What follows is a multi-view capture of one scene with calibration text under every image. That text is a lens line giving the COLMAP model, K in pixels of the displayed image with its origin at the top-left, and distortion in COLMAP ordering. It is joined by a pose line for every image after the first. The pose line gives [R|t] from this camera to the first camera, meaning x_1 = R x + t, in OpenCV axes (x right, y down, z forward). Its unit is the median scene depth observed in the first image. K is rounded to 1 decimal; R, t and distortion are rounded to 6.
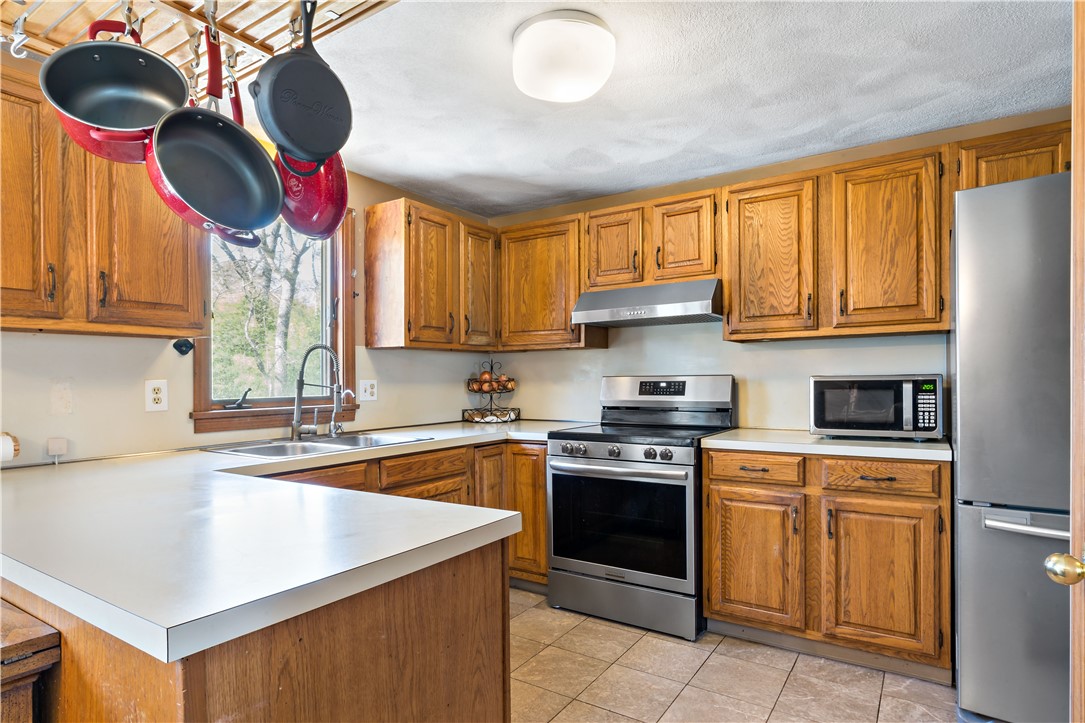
lens RADIAL K [[587.3, 0, 570.7], [0, 587.3, 393.7], [0, 0, 1]] dist [0.010282, -0.001506]
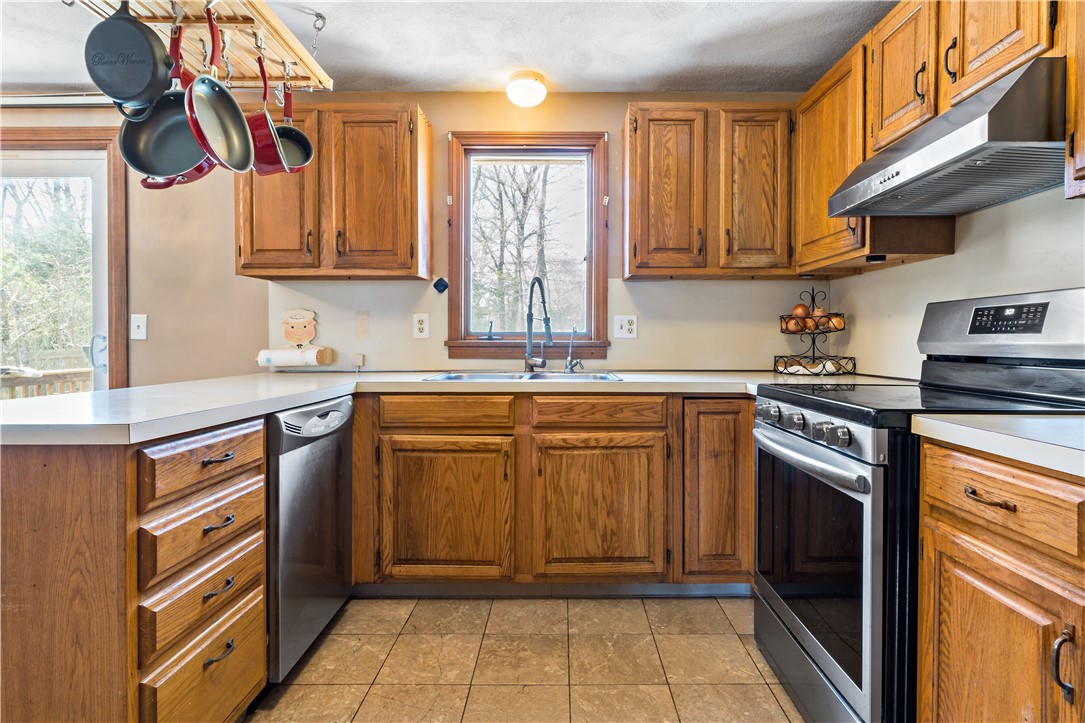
lens RADIAL K [[602.4, 0, 526.7], [0, 602.4, 352.4], [0, 0, 1]] dist [0.000353, 0.001524]
pose [[0.523809, 0.032029, -0.851233, 0.446909], [-0.029917, 0.999368, 0.019193, 0.024845], [0.851310, 0.015413, 0.524436, 0.453589]]
